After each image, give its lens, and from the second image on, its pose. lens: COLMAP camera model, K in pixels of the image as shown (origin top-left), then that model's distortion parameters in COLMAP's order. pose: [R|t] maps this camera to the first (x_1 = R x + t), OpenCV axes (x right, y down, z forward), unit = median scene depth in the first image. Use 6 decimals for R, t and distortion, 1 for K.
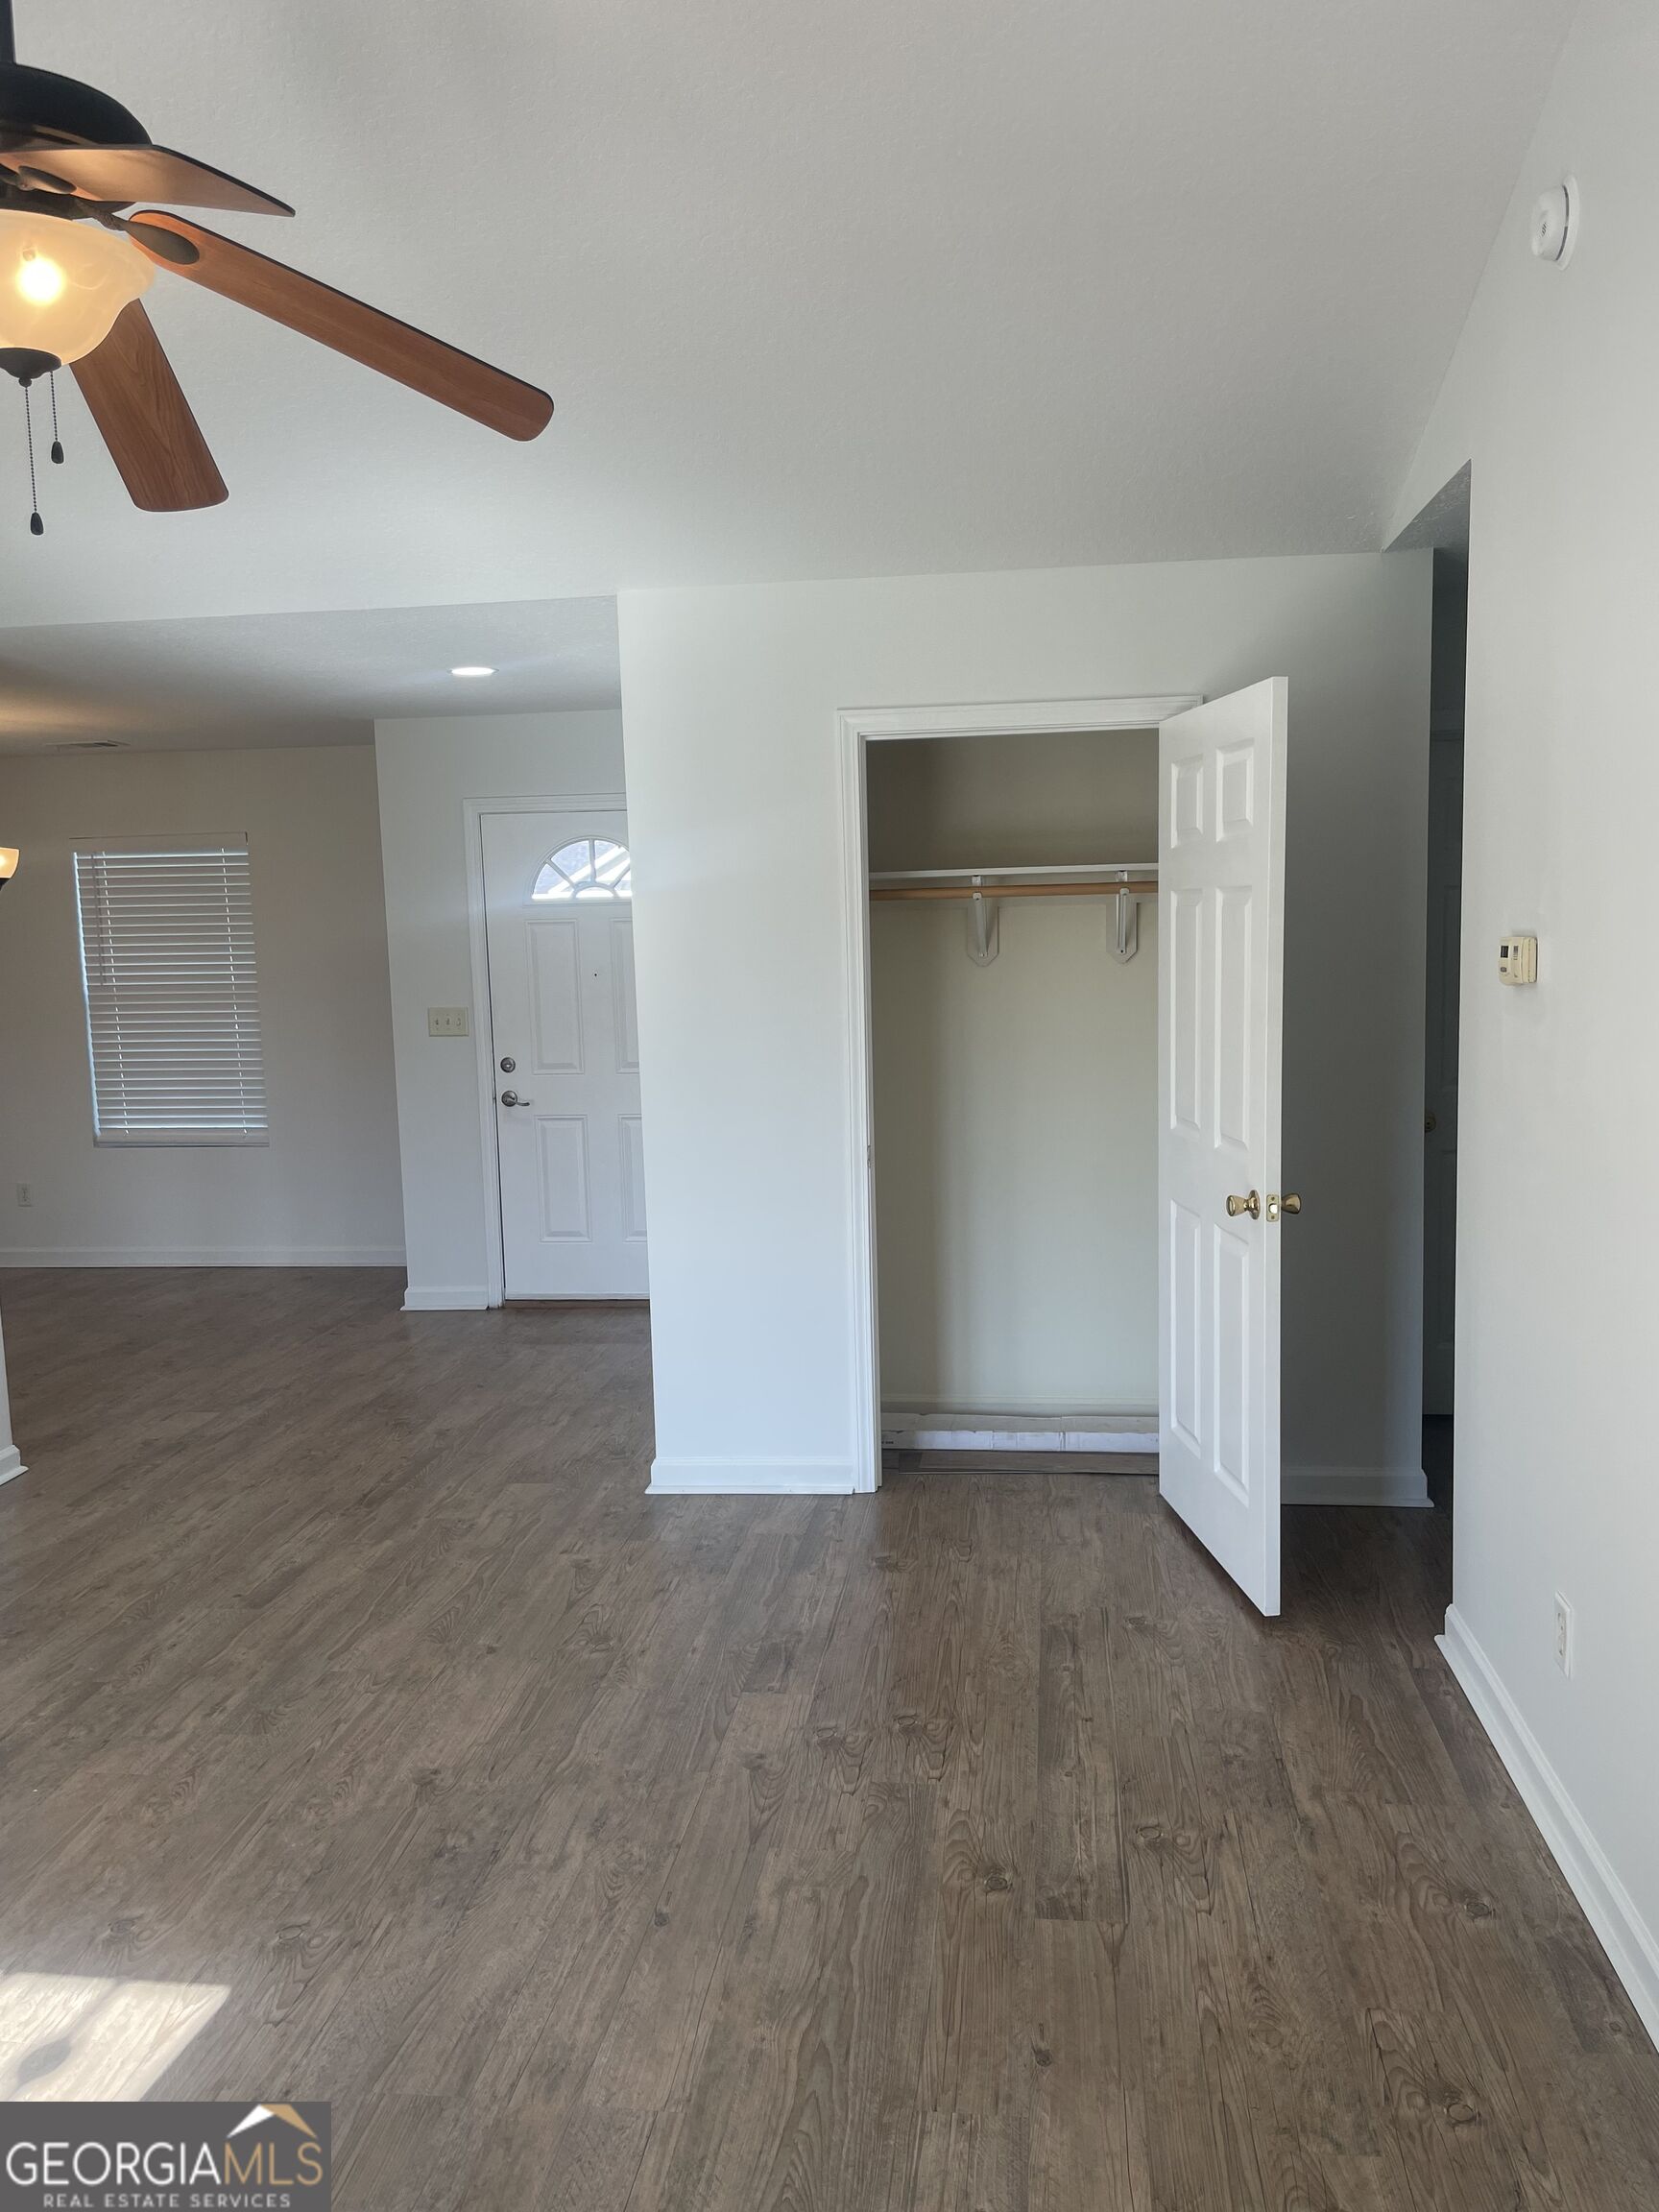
lens RADIAL K [[1682.9, 0, 853.3], [0, 1682.9, 1116.6], [0, 0, 1]] dist [0.091841, -0.129634]
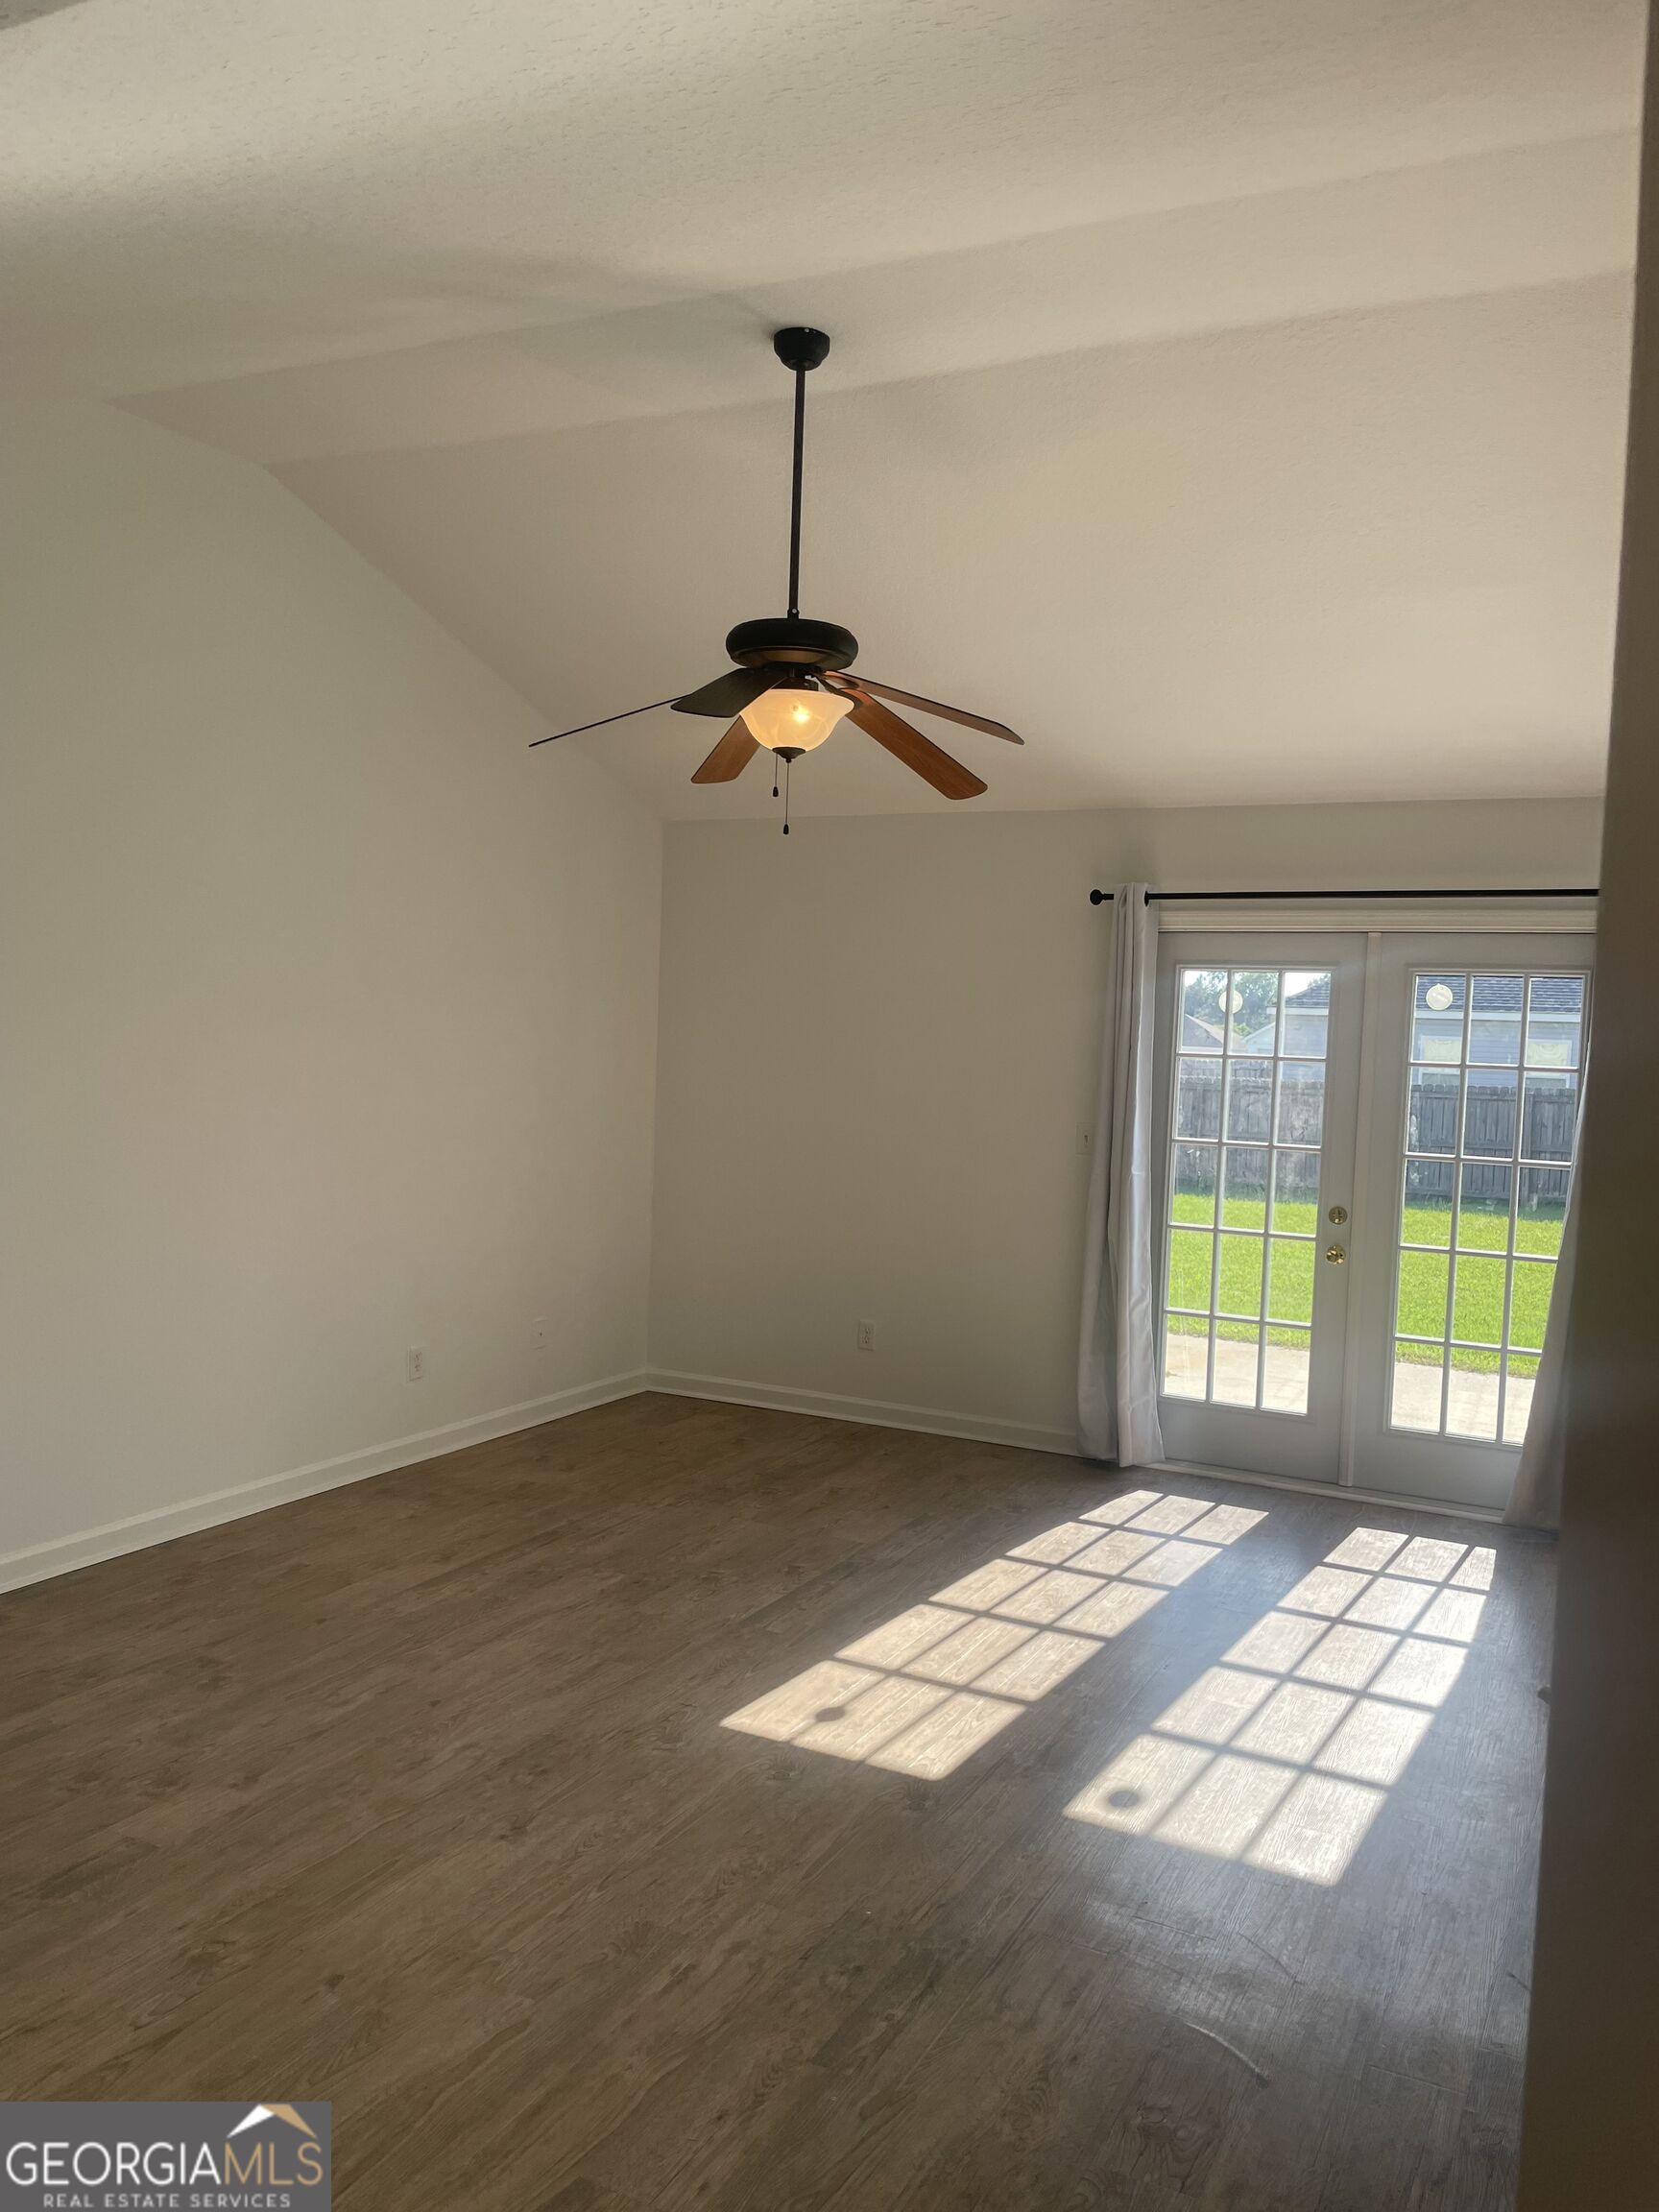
lens RADIAL K [[1682.9, 0, 853.3], [0, 1682.9, 1116.6], [0, 0, 1]] dist [0.091841, -0.129634]
pose [[-0.940983, -0.027080, 0.337368, -0.775381], [0.026455, 0.987860, 0.153081, -0.194349], [-0.337417, 0.152971, -0.928843, 1.811299]]
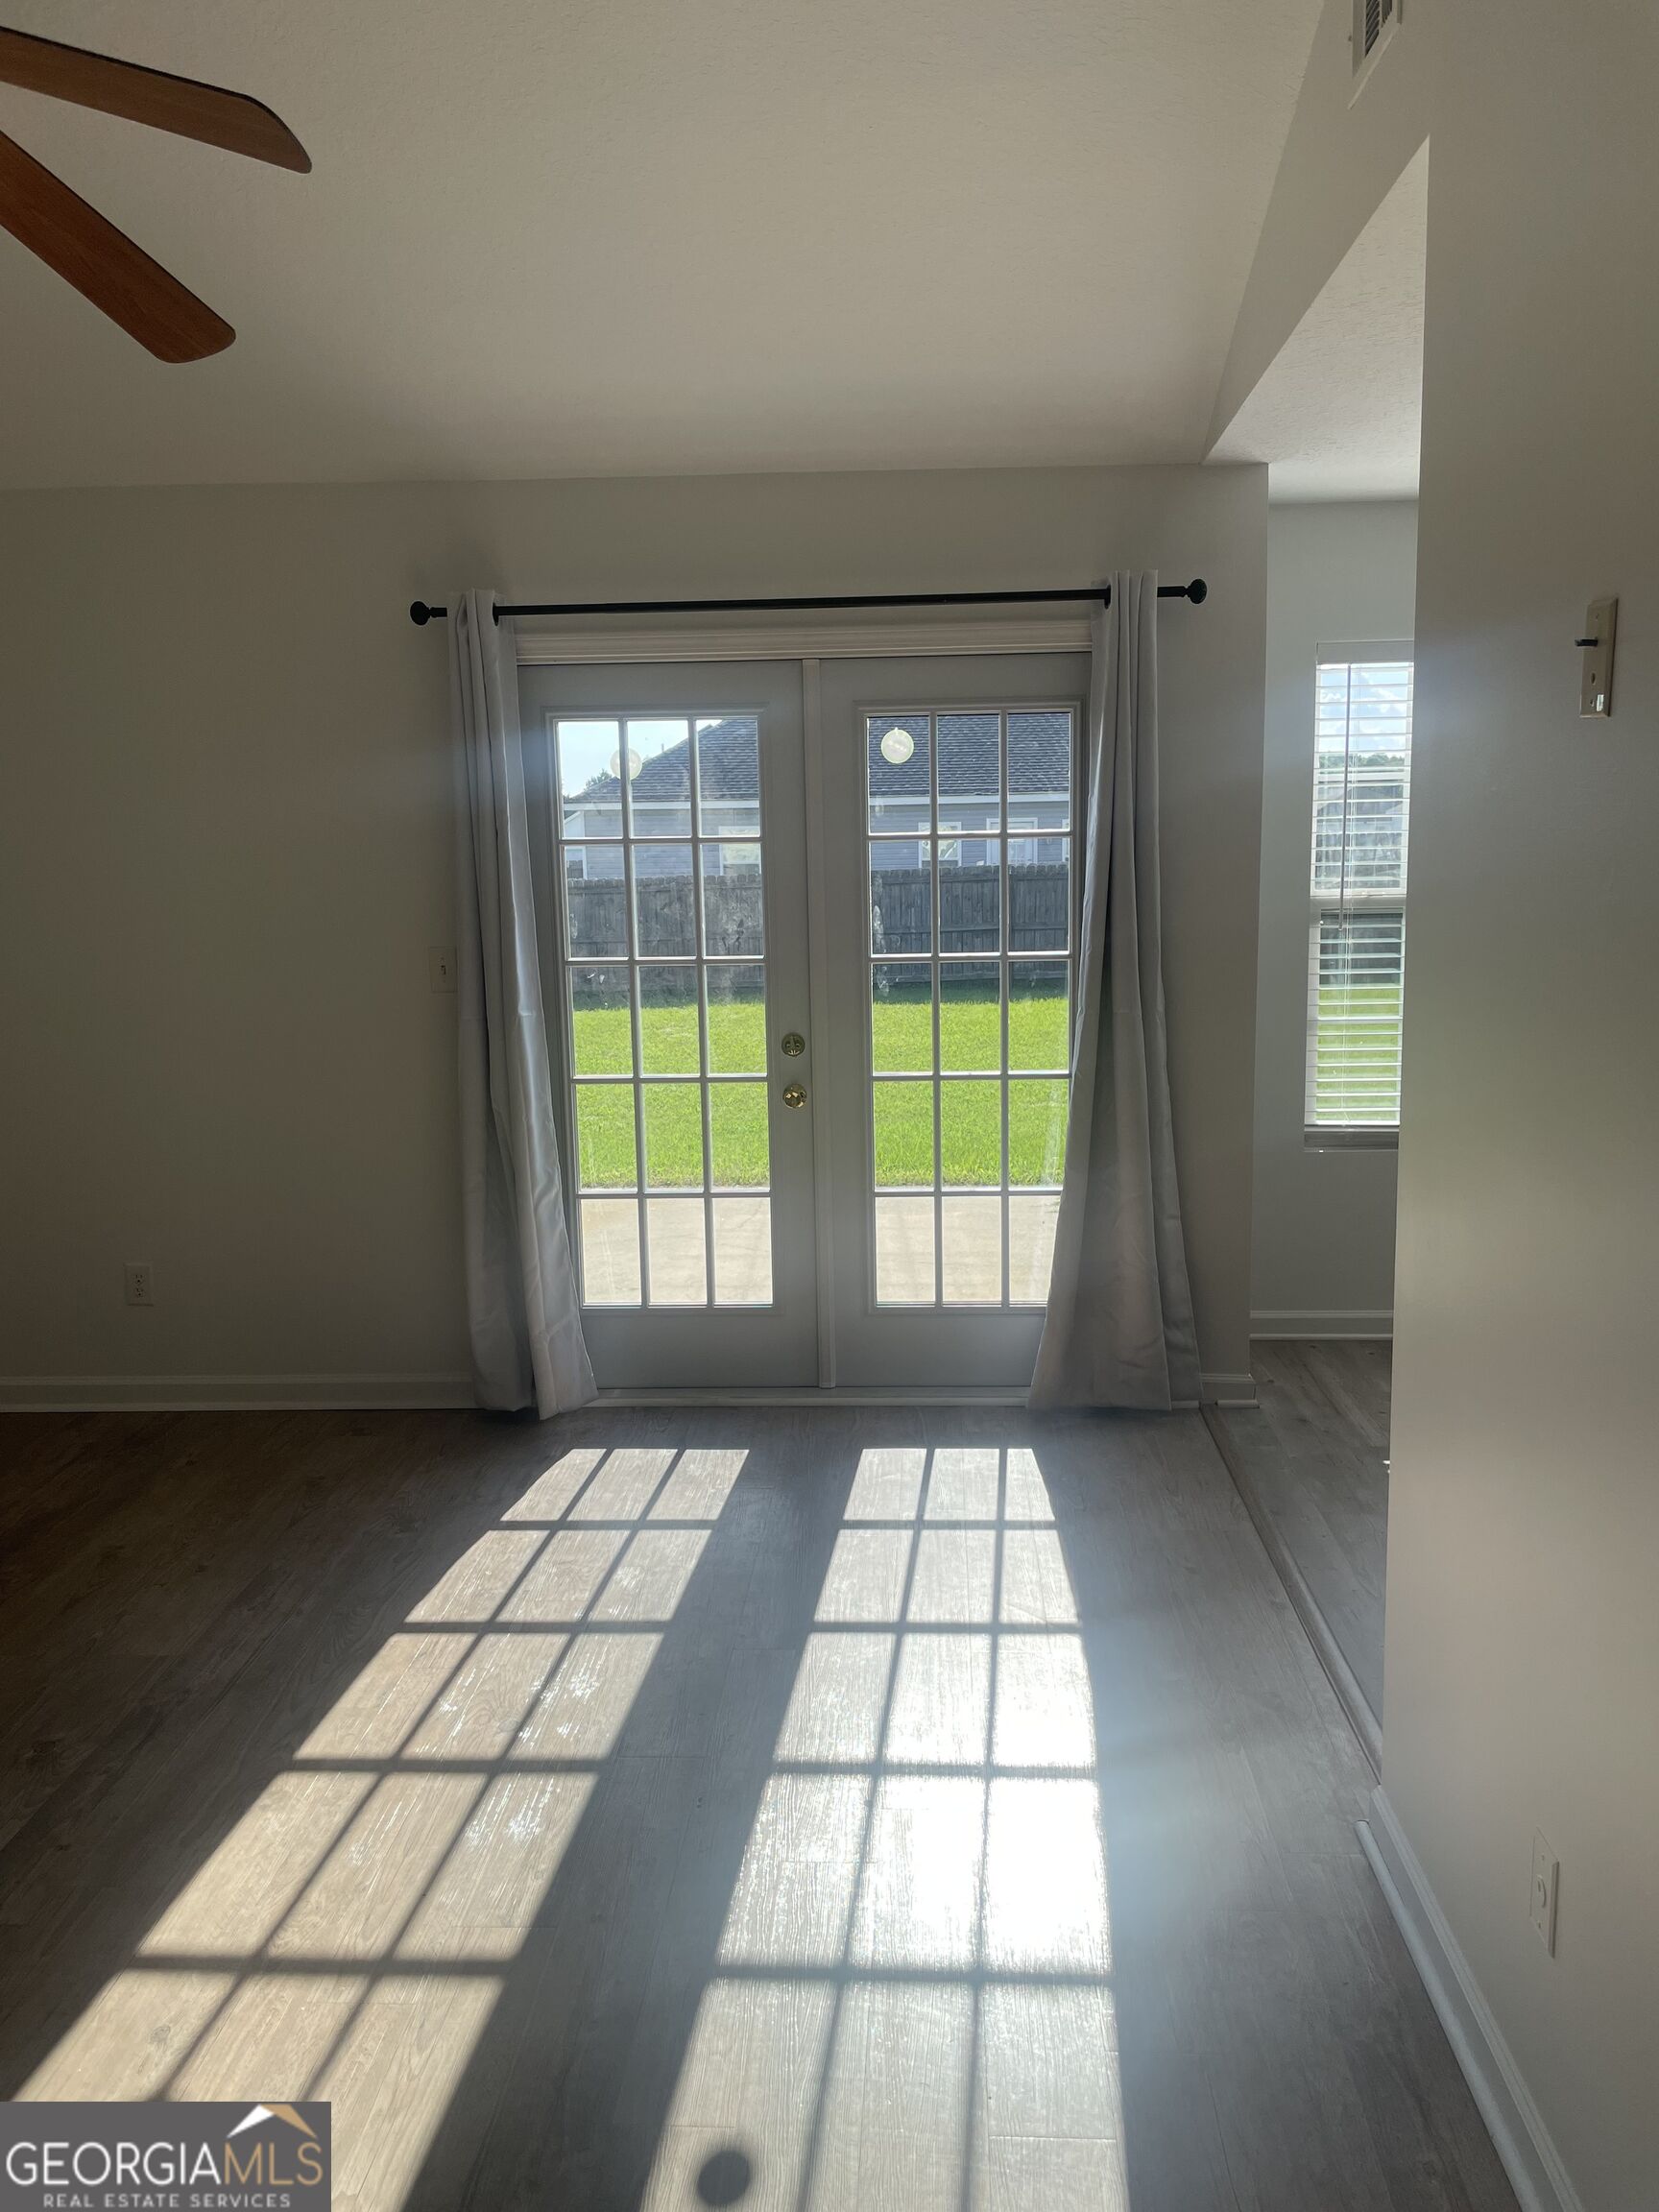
lens RADIAL K [[1682.9, 0, 853.3], [0, 1682.9, 1116.6], [0, 0, 1]] dist [0.091841, -0.129634]
pose [[-0.996642, 0.055257, -0.060432, -0.613447], [0.036489, 0.960364, 0.276350, -0.117295], [0.073308, 0.273217, -0.959155, 1.288497]]
